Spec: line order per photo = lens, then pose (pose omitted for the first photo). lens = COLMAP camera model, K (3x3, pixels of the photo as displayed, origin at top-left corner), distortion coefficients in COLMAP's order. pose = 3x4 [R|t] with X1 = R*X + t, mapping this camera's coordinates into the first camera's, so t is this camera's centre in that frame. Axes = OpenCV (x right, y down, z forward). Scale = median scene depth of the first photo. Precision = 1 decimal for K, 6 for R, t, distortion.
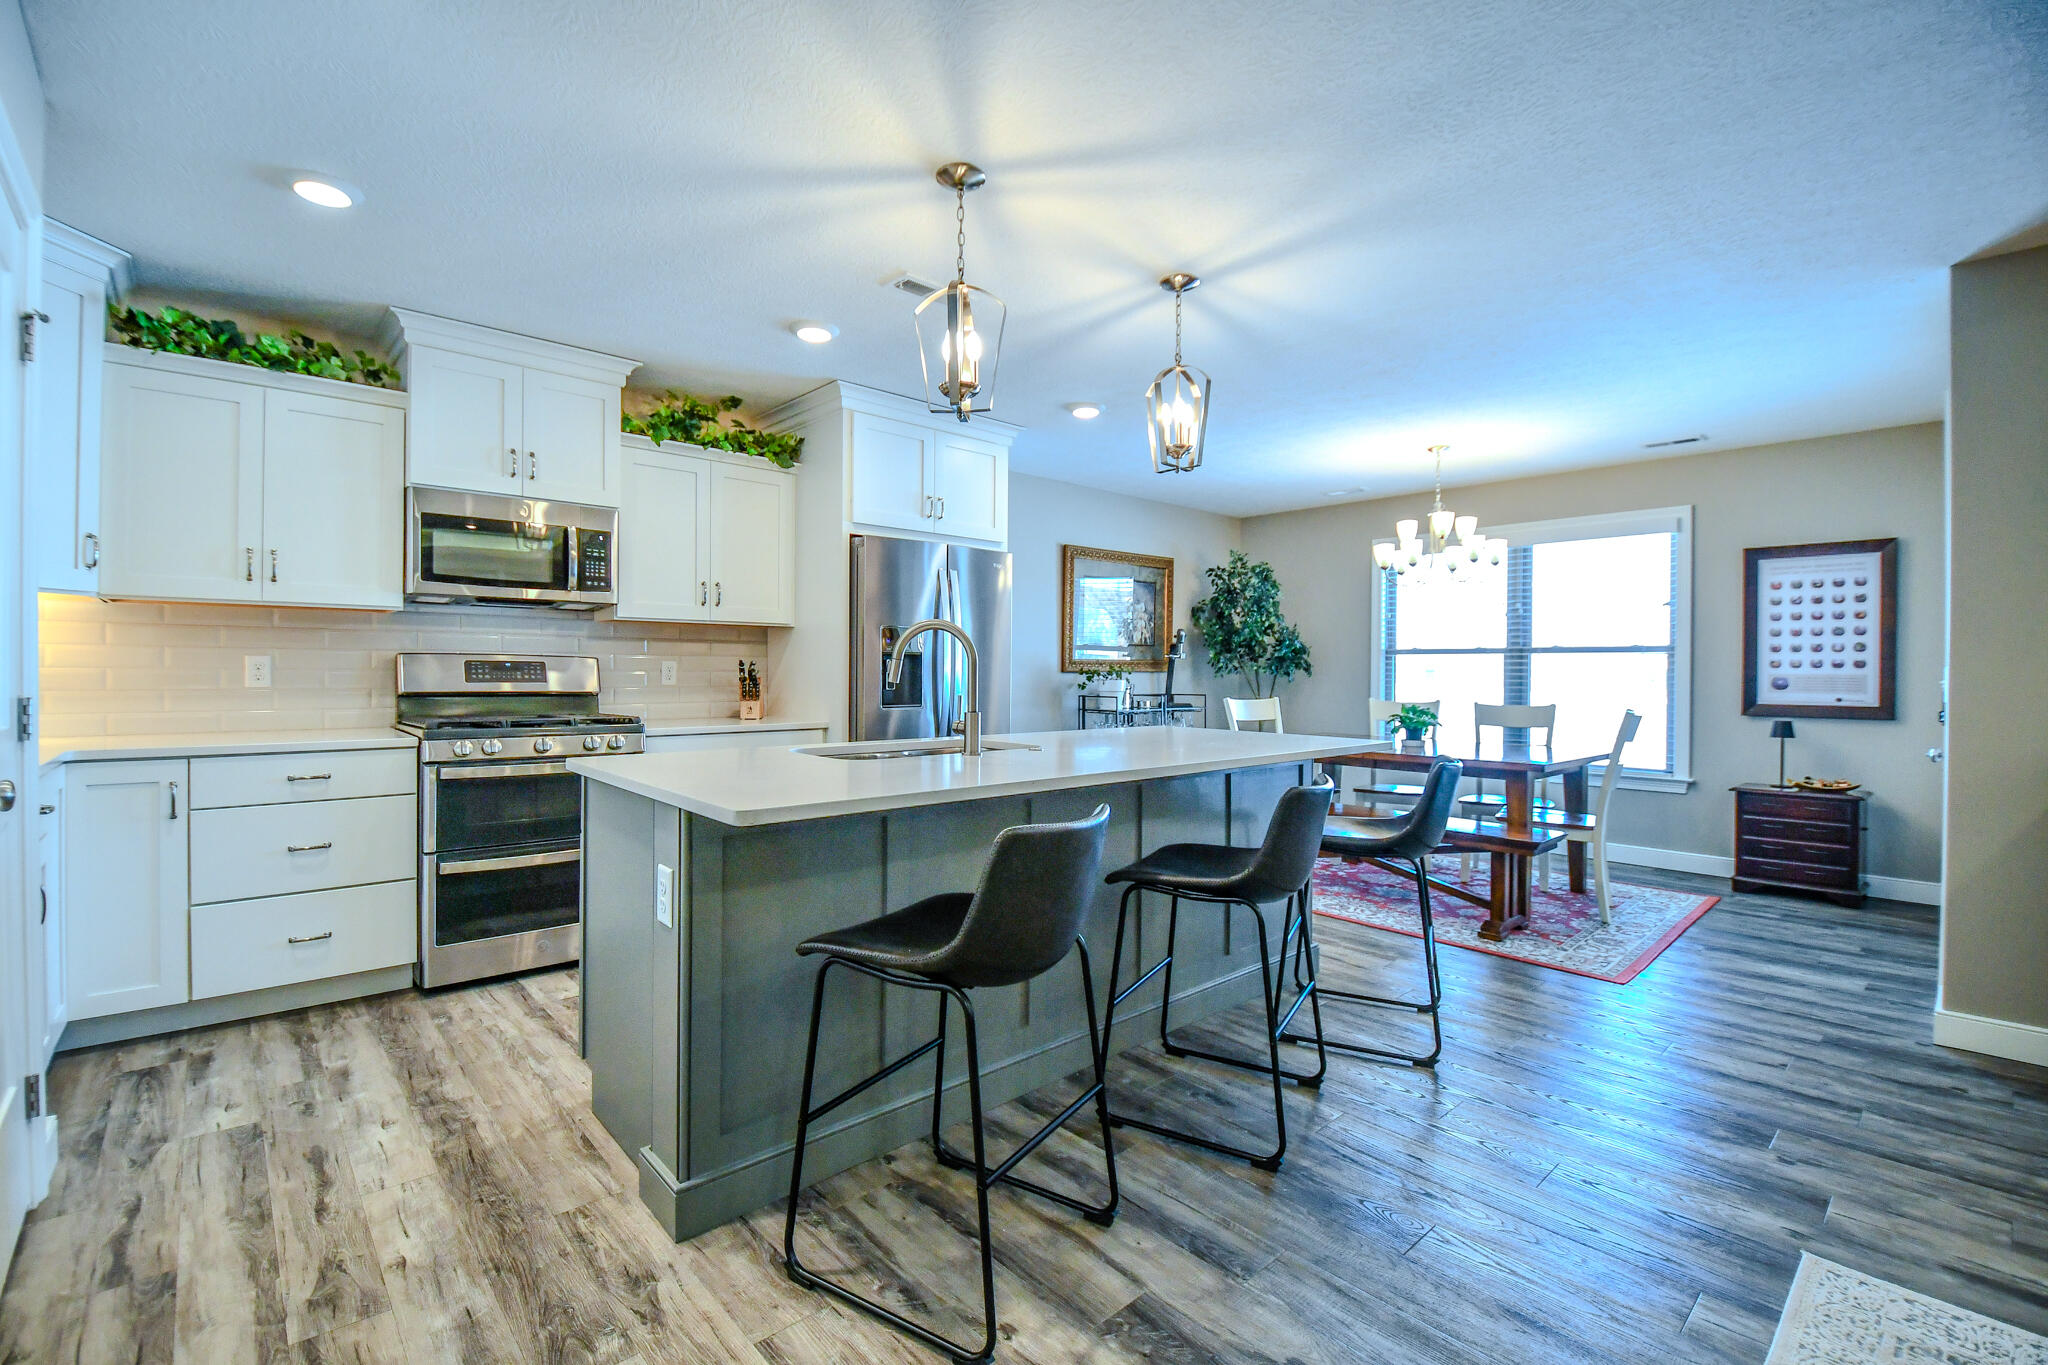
lens RADIAL K [[892.0, 0, 1008.7], [0, 892.0, 676.2], [0, 0, 1]] dist [0.019344, -0.026359]
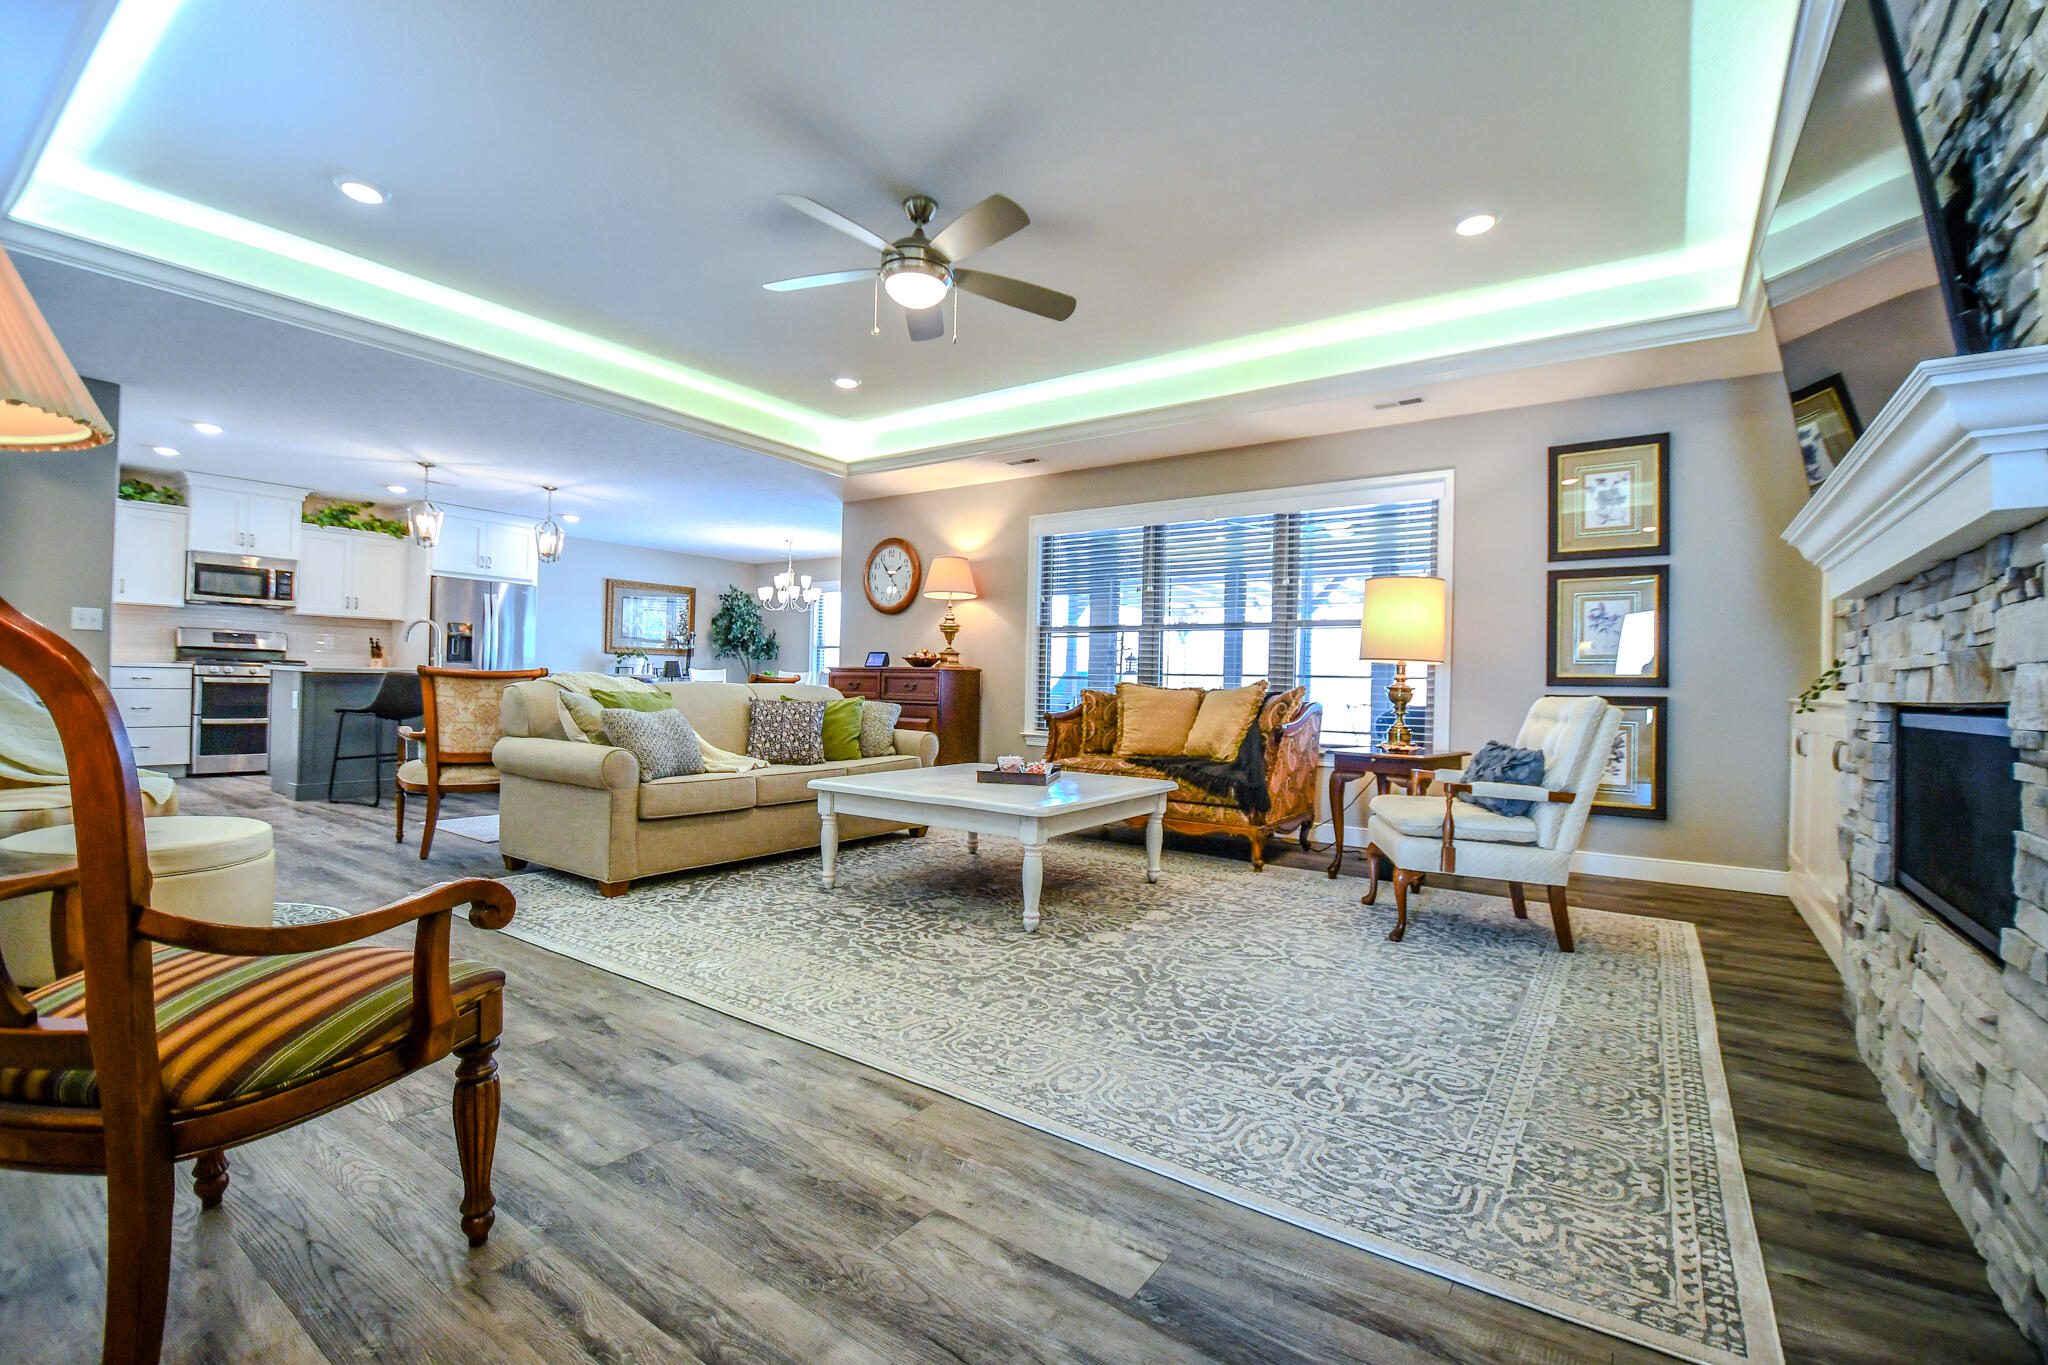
lens RADIAL K [[892.0, 0, 1008.7], [0, 892.0, 676.2], [0, 0, 1]] dist [0.019344, -0.026359]
pose [[0.975401, 0.017985, 0.219701, 0.815671], [-0.015902, 0.999810, -0.011249, 0.086895], [-0.219862, 0.007479, 0.975502, -1.561598]]
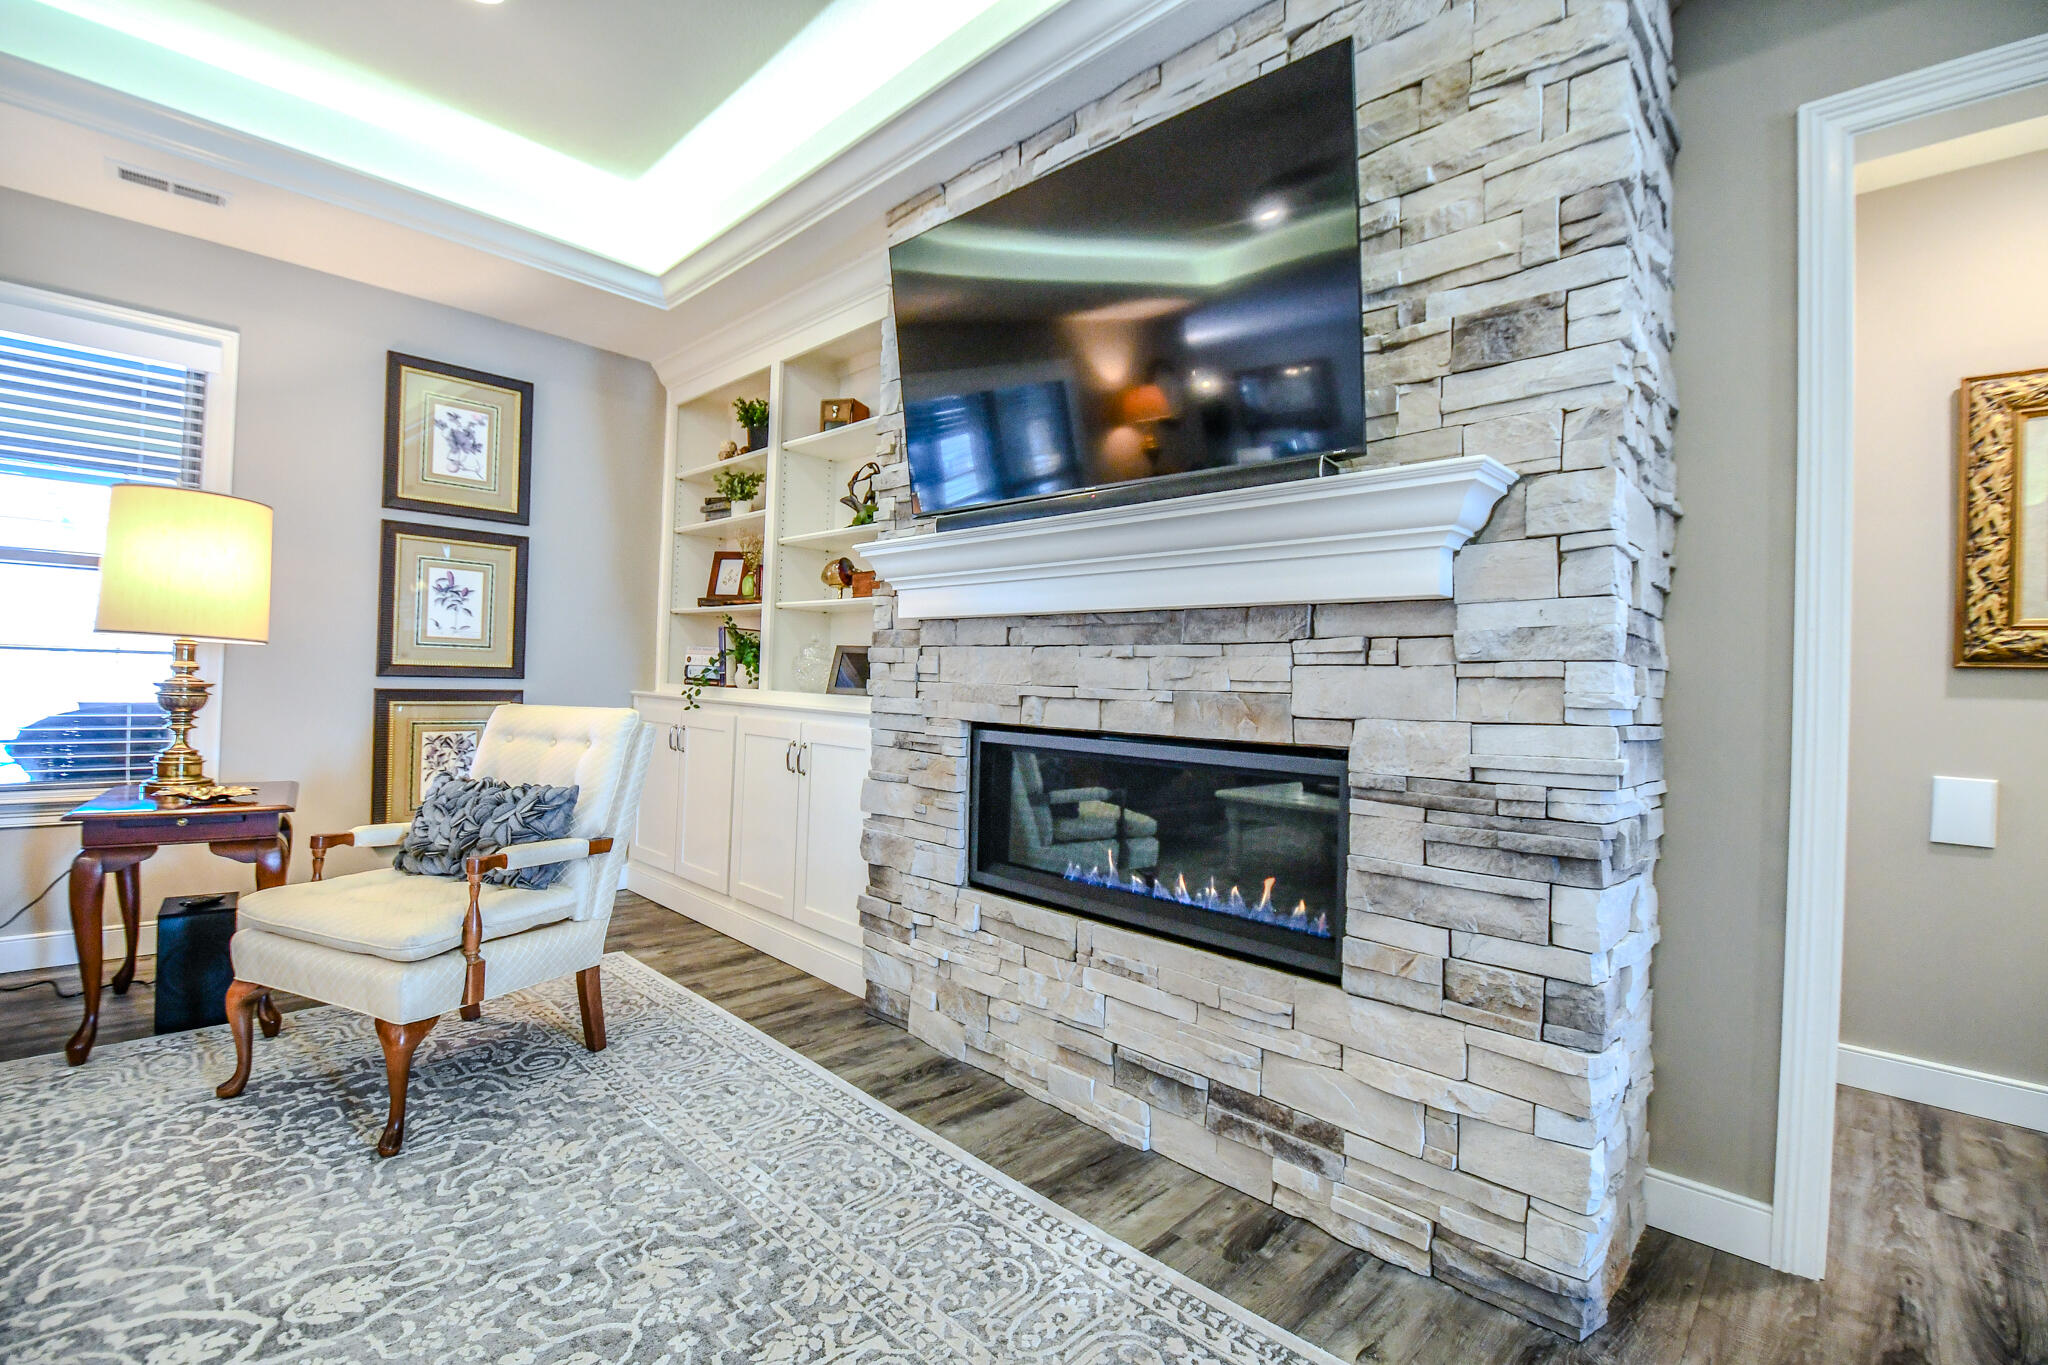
lens RADIAL K [[893.5, 0, 1009.5], [0, 893.5, 677.3], [0, 0, 1]] dist [0.005019, -0.017259]
pose [[-0.065537, -0.001721, 0.997849, 0.876507], [-0.030116, 0.999546, -0.000254, 0.052190], [-0.997396, -0.030068, -0.065559, -1.030753]]
